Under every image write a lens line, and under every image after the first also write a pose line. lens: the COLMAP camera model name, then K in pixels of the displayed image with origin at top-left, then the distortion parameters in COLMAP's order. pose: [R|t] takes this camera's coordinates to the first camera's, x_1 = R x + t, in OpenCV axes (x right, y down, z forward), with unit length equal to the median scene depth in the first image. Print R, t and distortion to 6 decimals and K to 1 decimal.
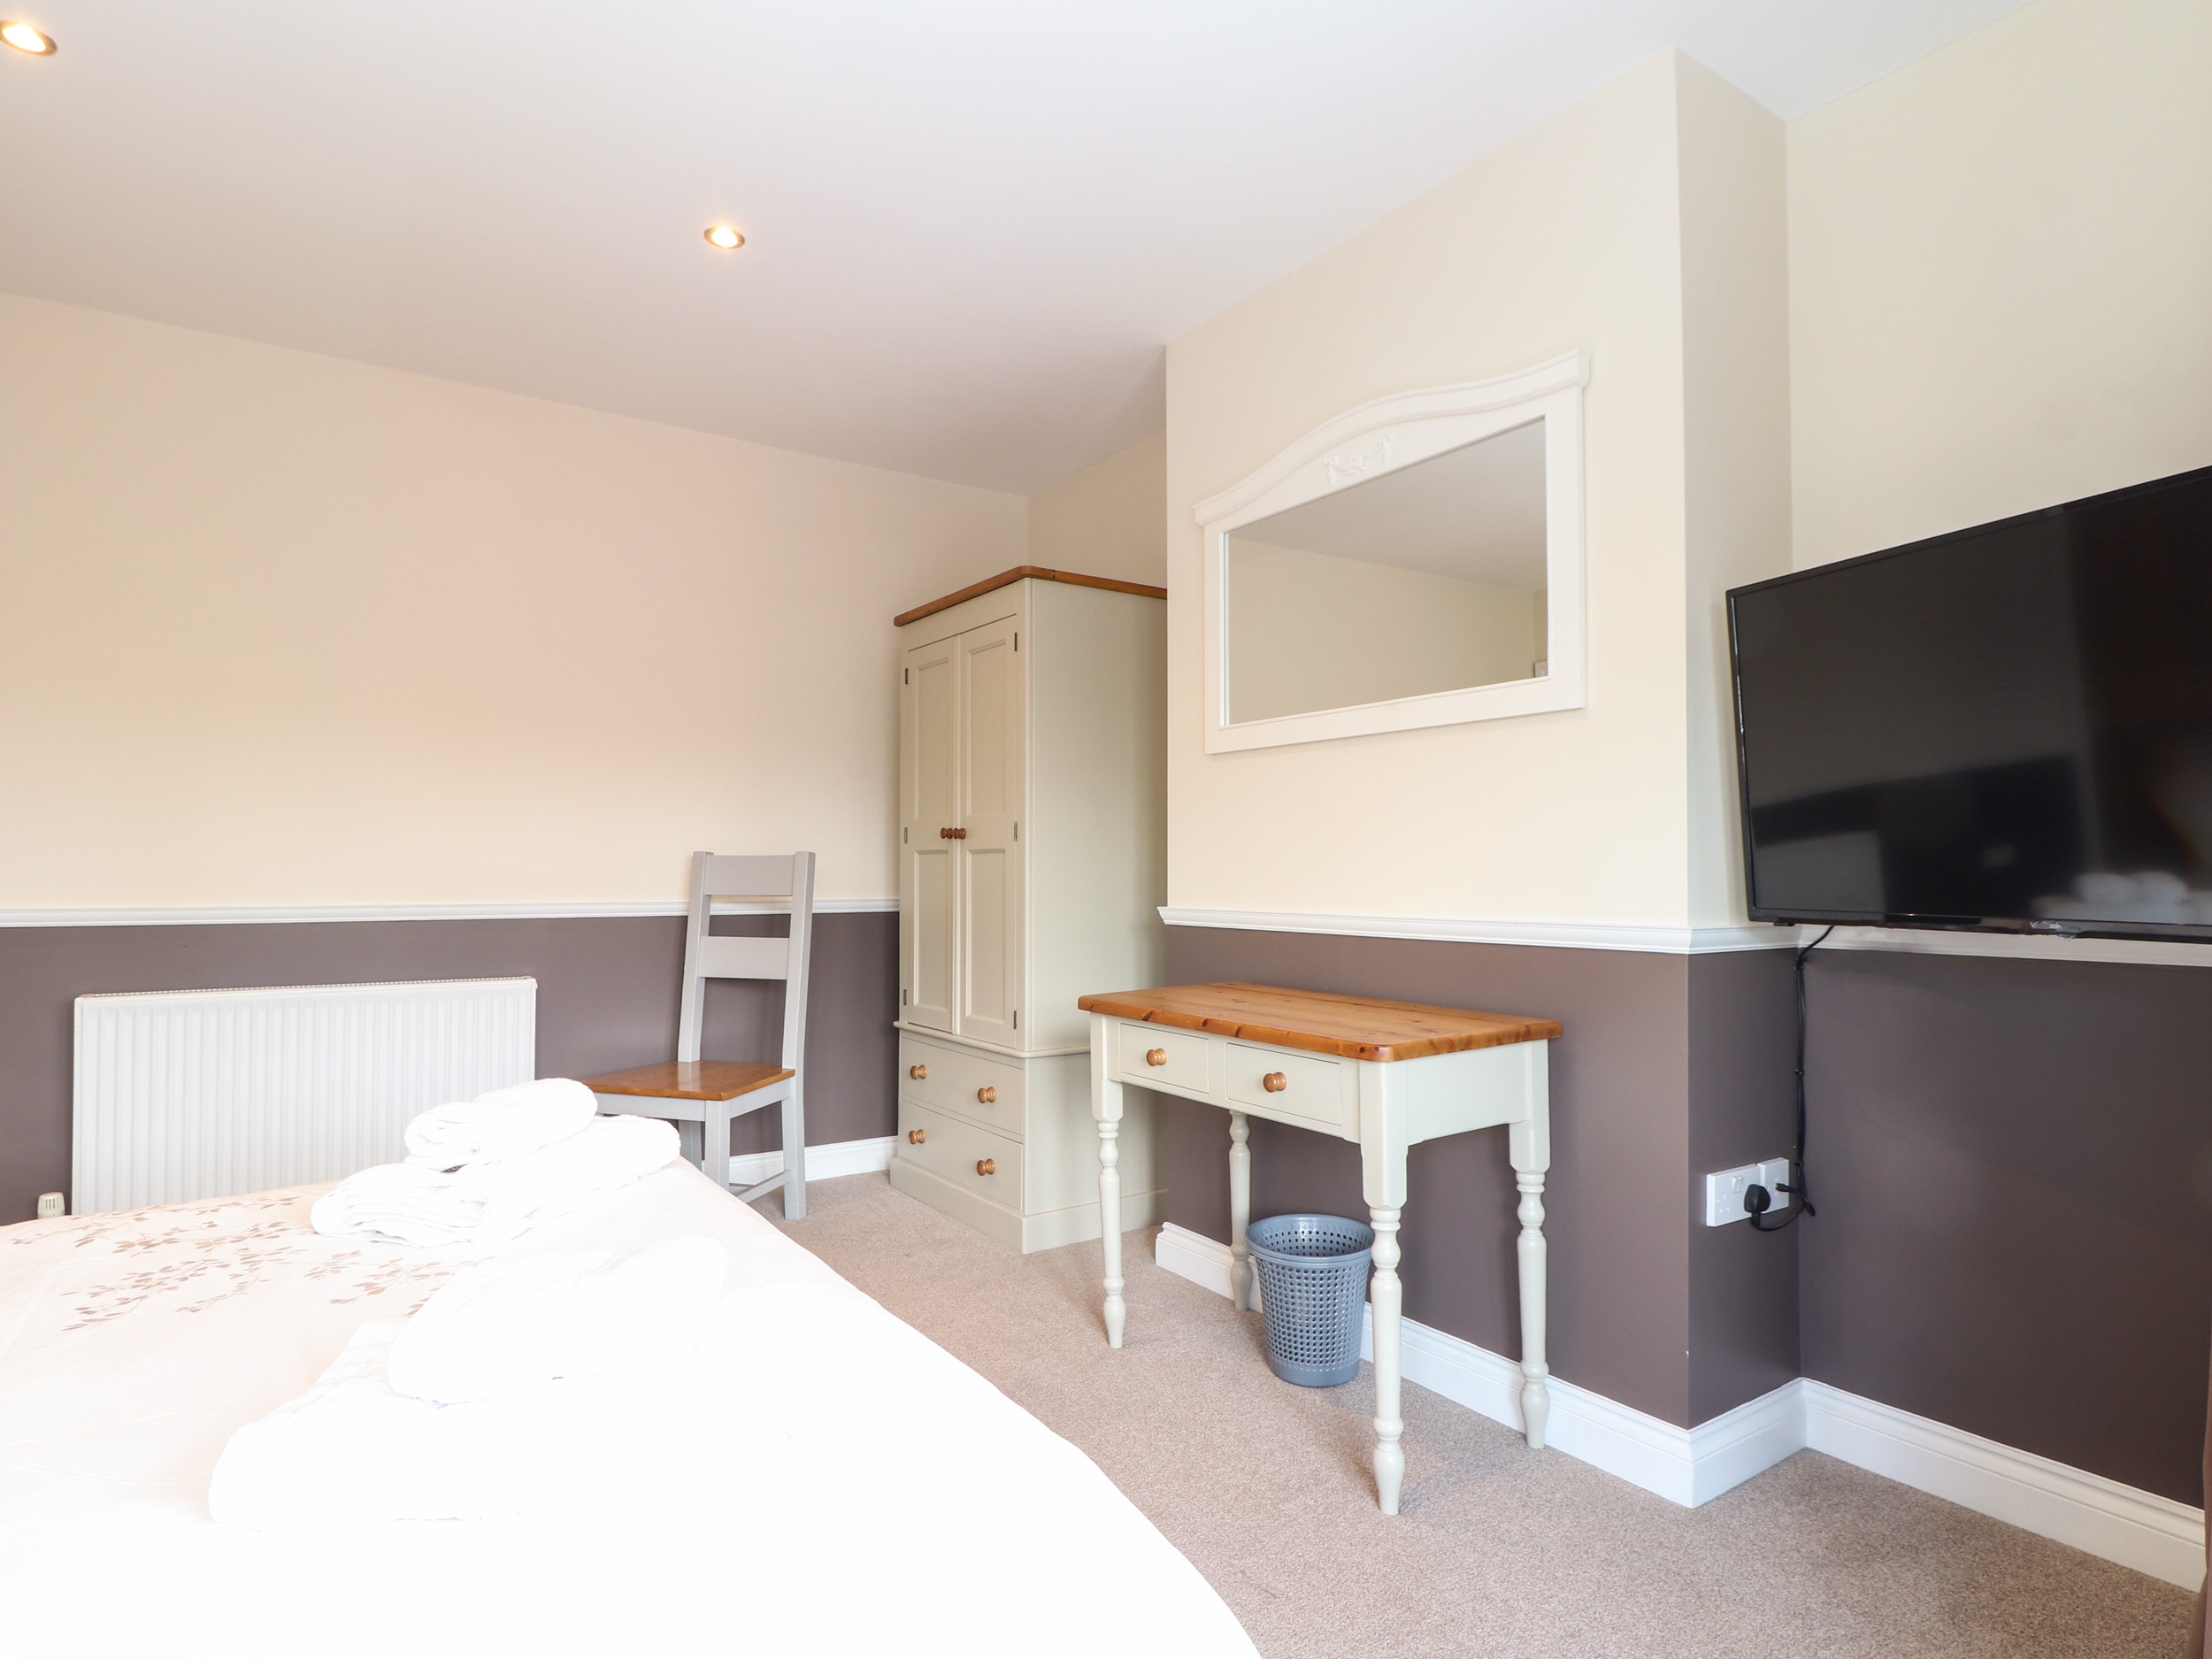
lens RADIAL K [[1197.8, 0, 1107.7], [0, 1197.8, 840.5], [0, 0, 1]] dist [0.002087, -0.011379]
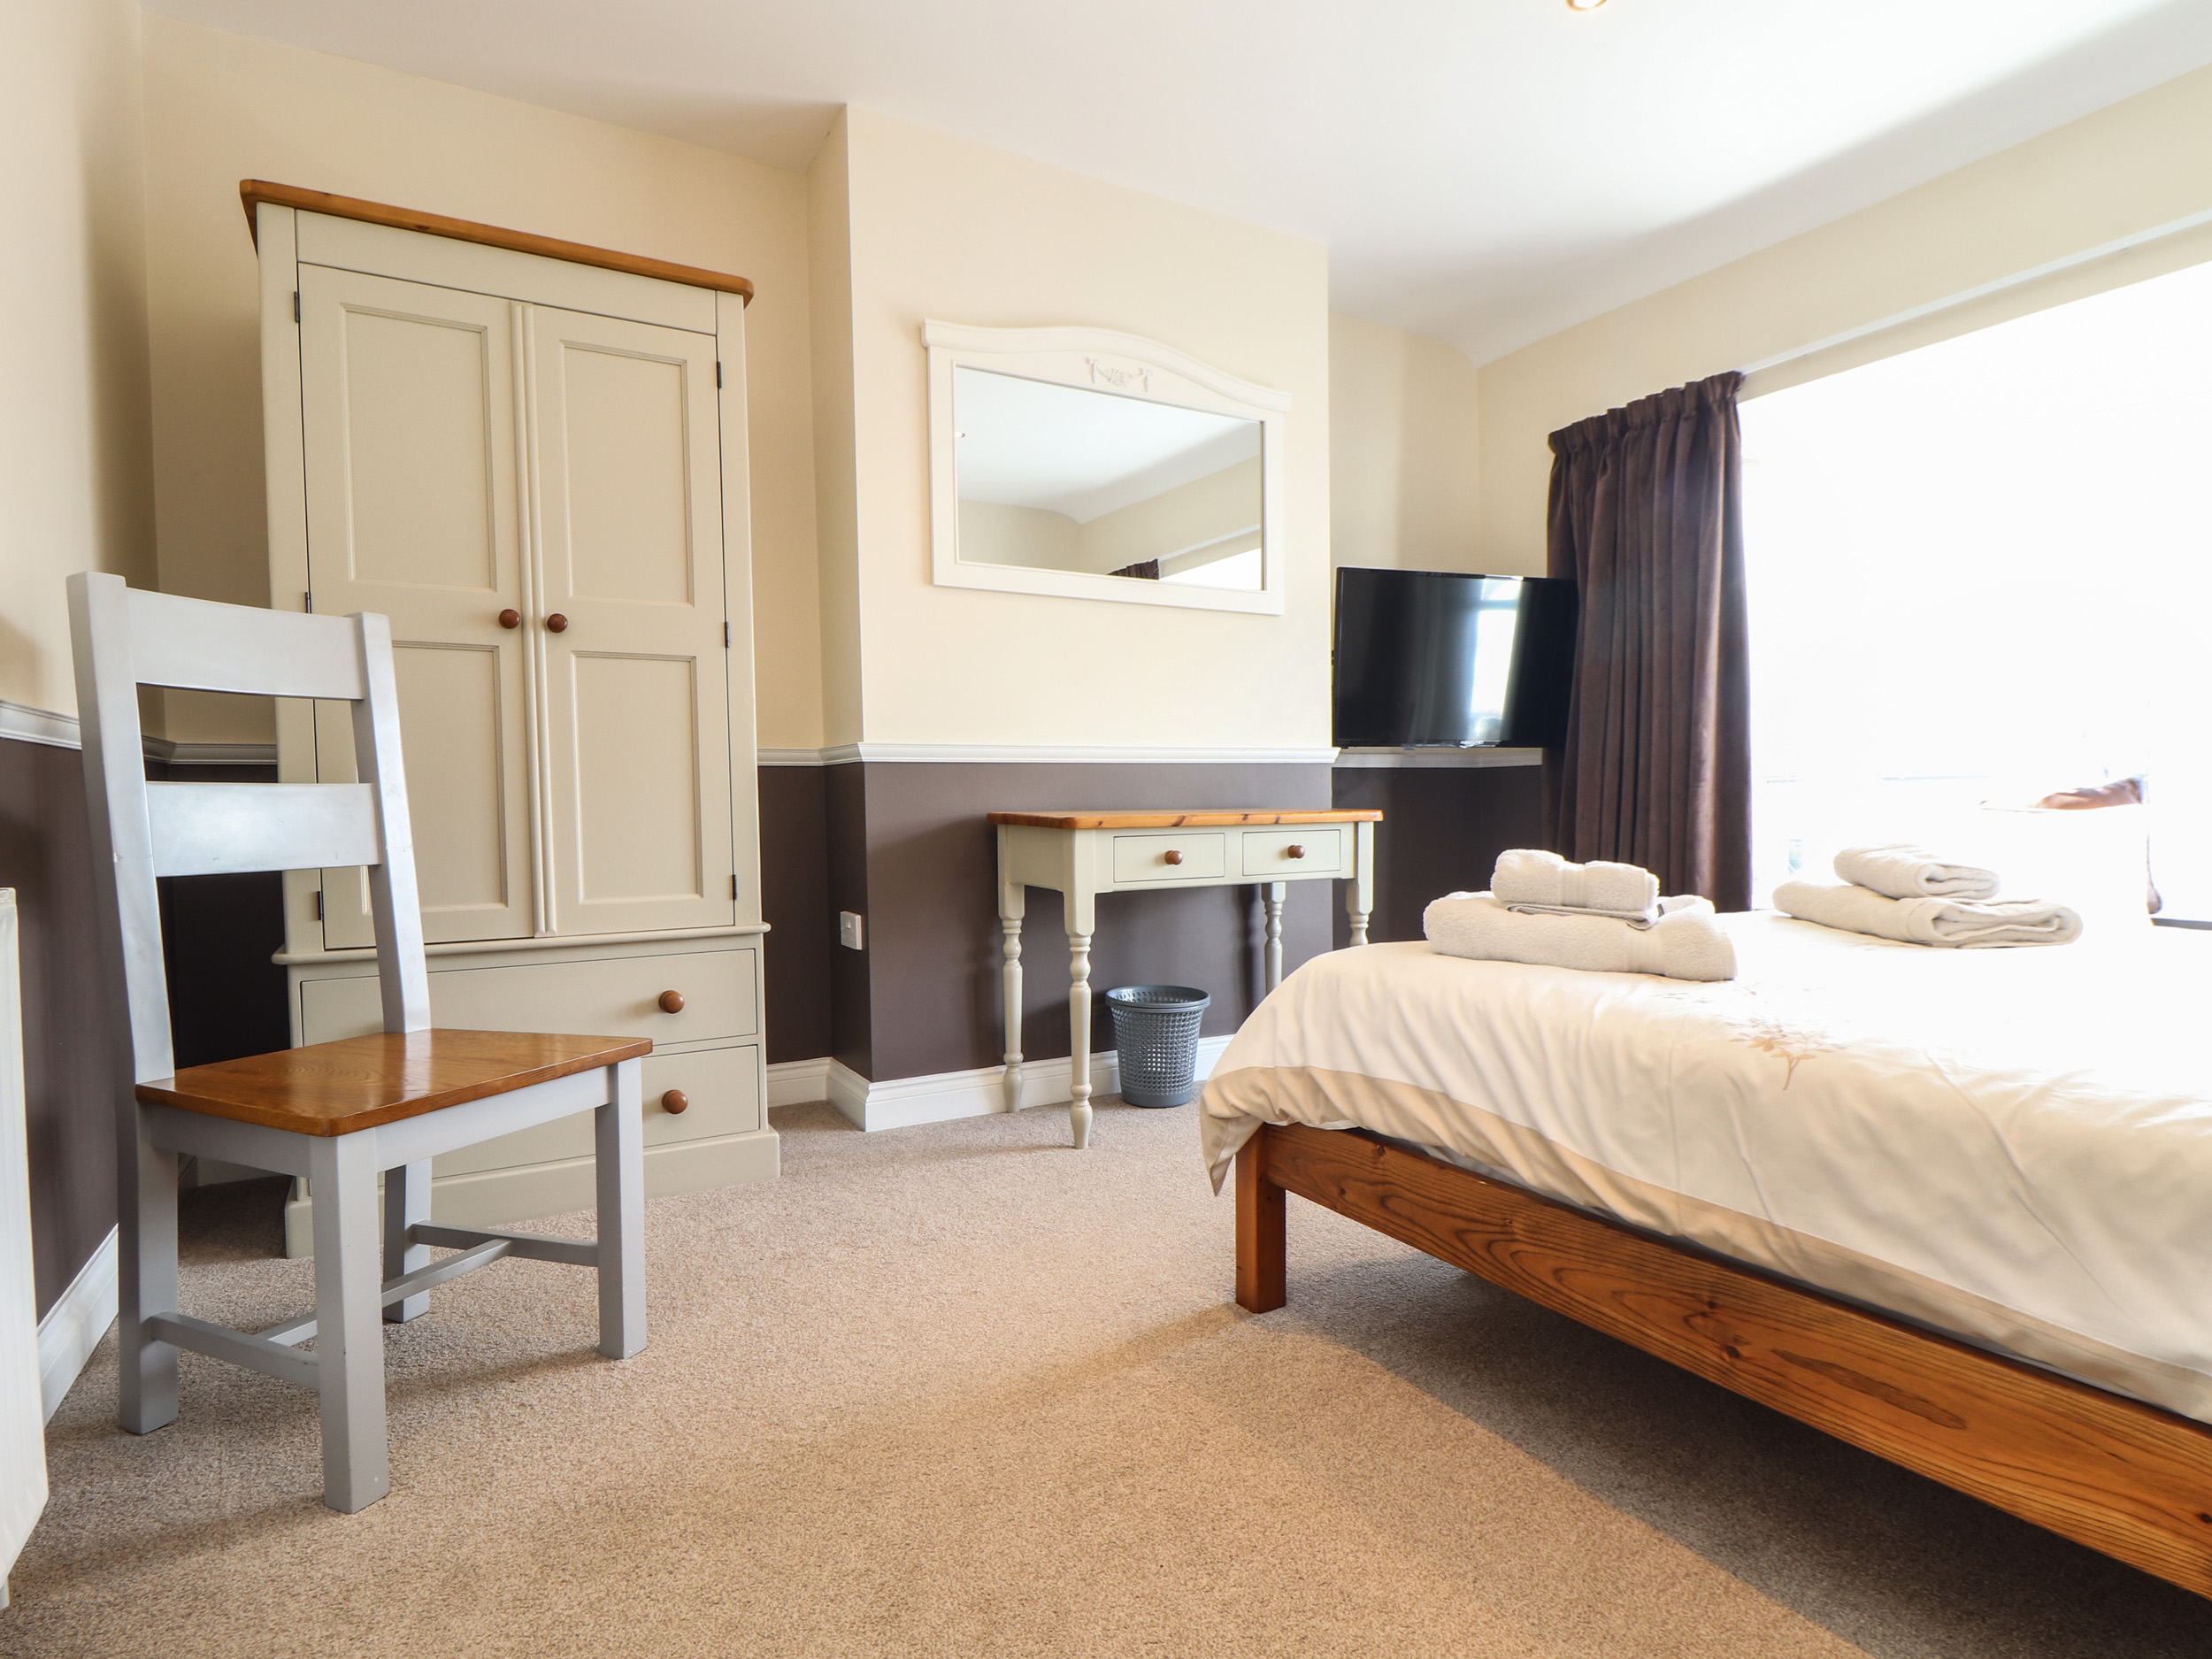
lens RADIAL K [[1197.8, 0, 1105.8], [0, 1197.8, 832.8], [0, 0, 1]] dist [0.002087, -0.011379]
pose [[0.082825, -0.033842, 0.995989, -0.748448], [-0.022271, 0.999111, 0.035800, 0.077416], [-0.996315, -0.025147, 0.081998, 0.654155]]
